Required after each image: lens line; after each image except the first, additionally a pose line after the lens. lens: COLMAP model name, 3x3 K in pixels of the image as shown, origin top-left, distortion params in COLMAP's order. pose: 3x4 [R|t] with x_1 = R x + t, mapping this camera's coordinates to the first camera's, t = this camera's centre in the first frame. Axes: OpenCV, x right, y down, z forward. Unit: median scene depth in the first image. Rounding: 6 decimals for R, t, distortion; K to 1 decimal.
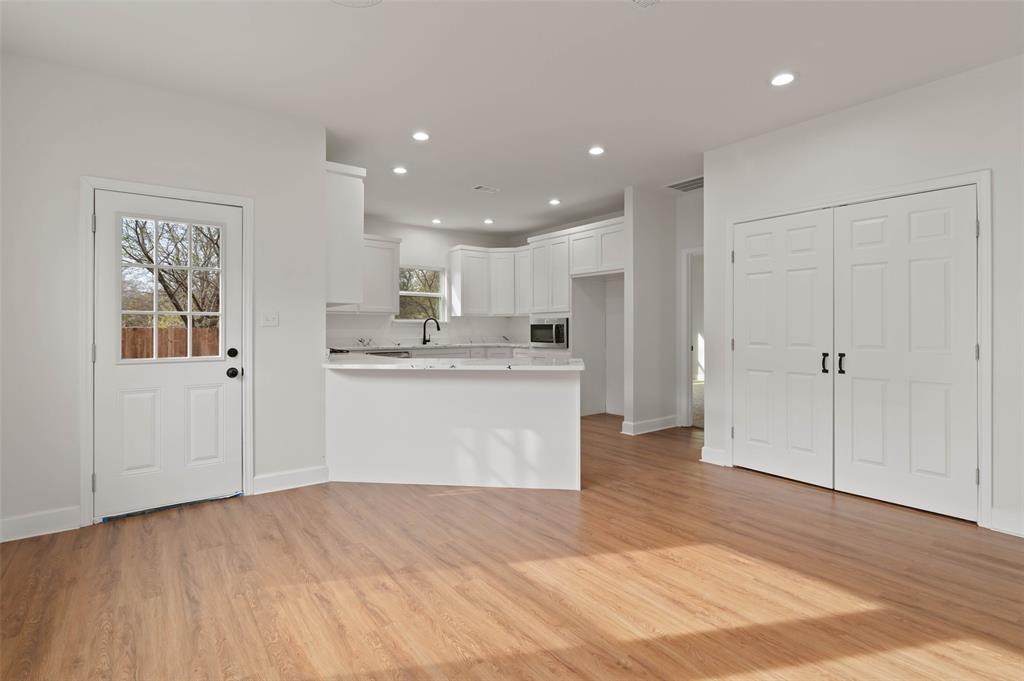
lens RADIAL K [[496.0, 0, 510.0], [0, 496.0, 325.0], [0, 0, 1]] dist [-0.003036, -0.000054]
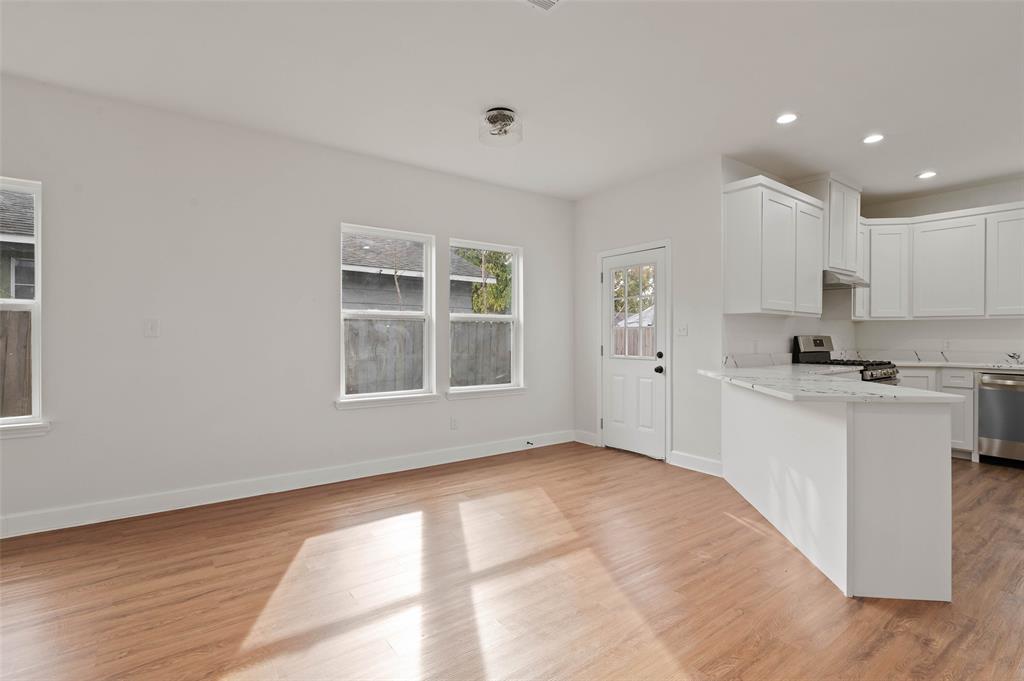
lens RADIAL K [[489.2, 0, 512.0], [0, 489.2, 340.5], [0, 0, 1]] dist [-0.006984, 0.000154]
pose [[-0.010847, 0.013412, -0.999851, 0.694213], [0.003461, 0.999905, 0.013376, -0.003102], [0.999935, -0.003315, -0.010893, 0.528955]]
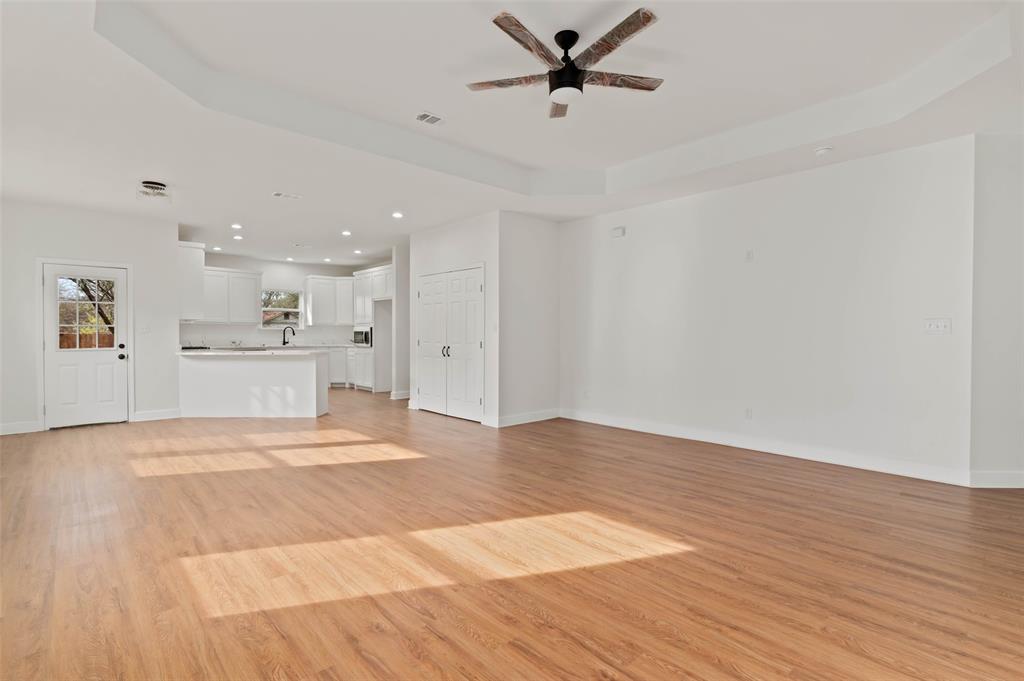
lens RADIAL K [[486.6, 0, 512.0], [0, 486.6, 340.5], [0, 0, 1]] dist [-0.010216, 0.001196]
pose [[0.995129, 0.000230, 0.098580, 0.651098], [-0.002195, 0.999801, 0.019825, -0.005171], [-0.098556, -0.019945, 0.994932, -0.864433]]
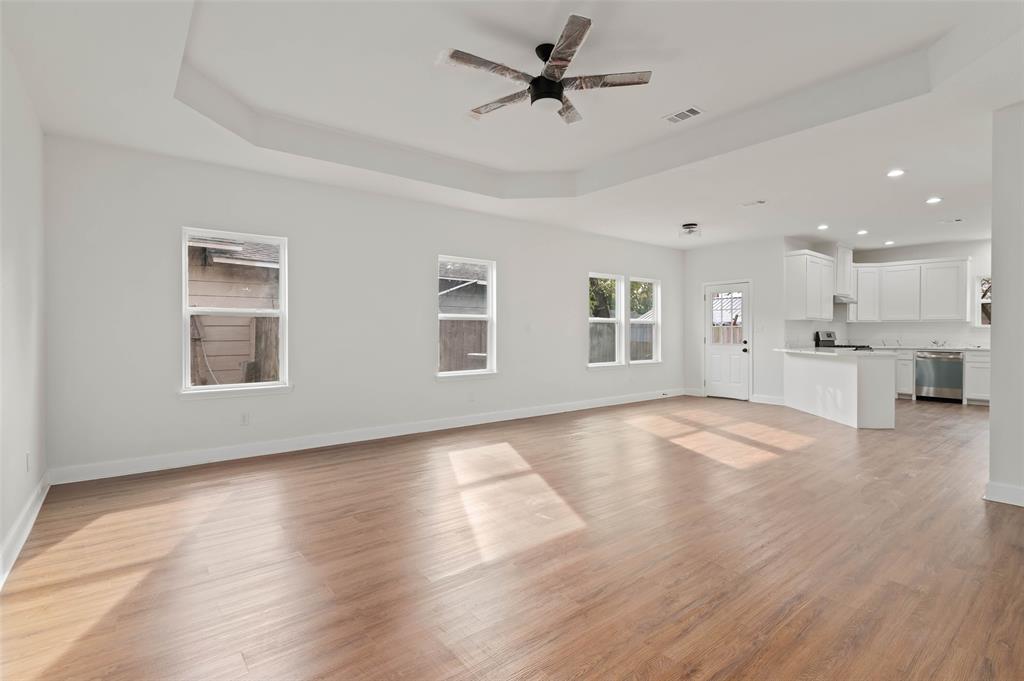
lens RADIAL K [[486.6, 0, 512.0], [0, 486.6, 340.5], [0, 0, 1]] dist [-0.010216, 0.001196]
pose [[0.025254, 0.017927, -0.999520, 1.600322], [0.006110, 0.999818, 0.018087, -0.002776], [0.999662, -0.006563, 0.025140, -0.196669]]
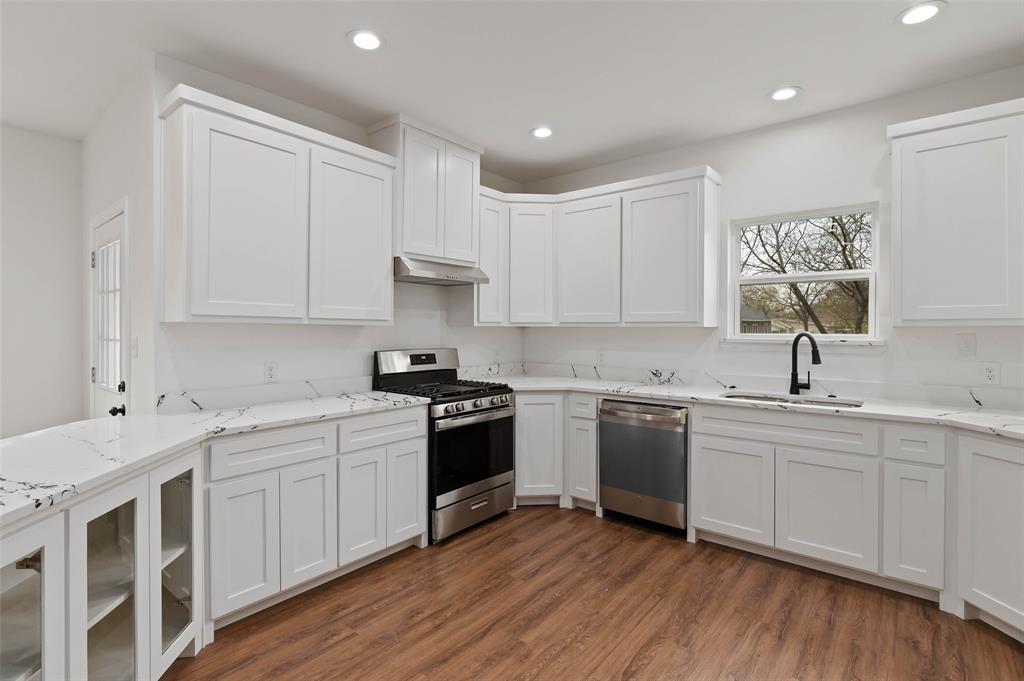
lens RADIAL K [[489.2, 0, 512.0], [0, 489.2, 340.5], [0, 0, 1]] dist [-0.006984, 0.000154]
pose [[0.232582, 0.023432, -0.972295, 0.343405], [0.004787, 0.999670, 0.025237, -0.035197], [0.972565, -0.010524, 0.232393, 1.266121]]
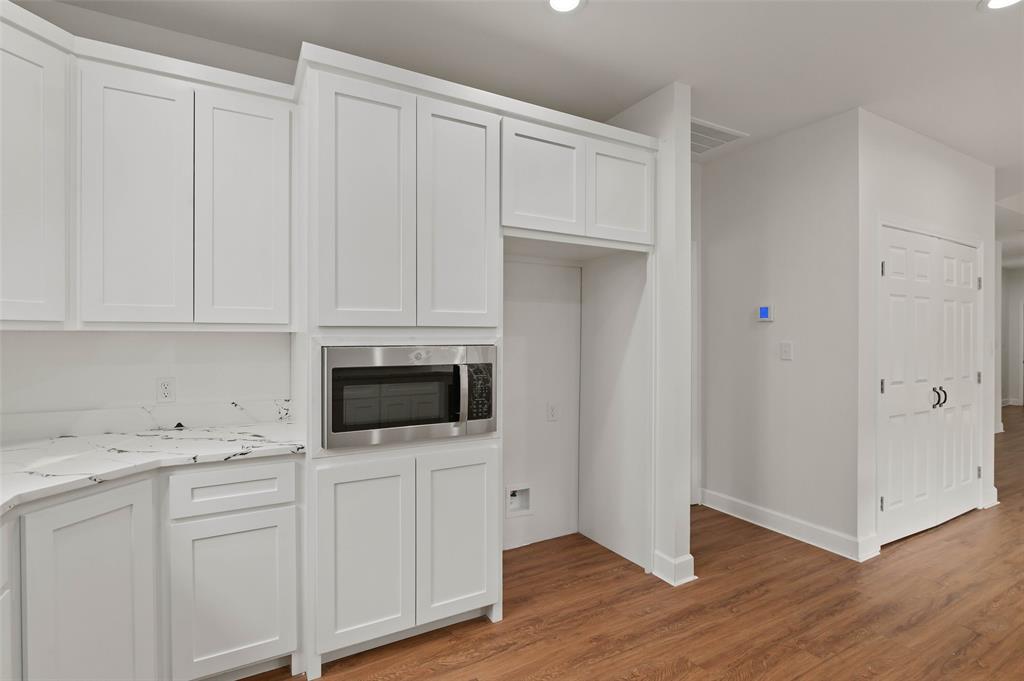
lens RADIAL K [[489.2, 0, 512.0], [0, 489.2, 340.5], [0, 0, 1]] dist [-0.006984, 0.000154]
pose [[0.142935, -0.002087, 0.989730, -0.371466], [-0.005723, 0.999979, 0.002935, -0.030455], [-0.989716, -0.006084, 0.142920, 1.530628]]
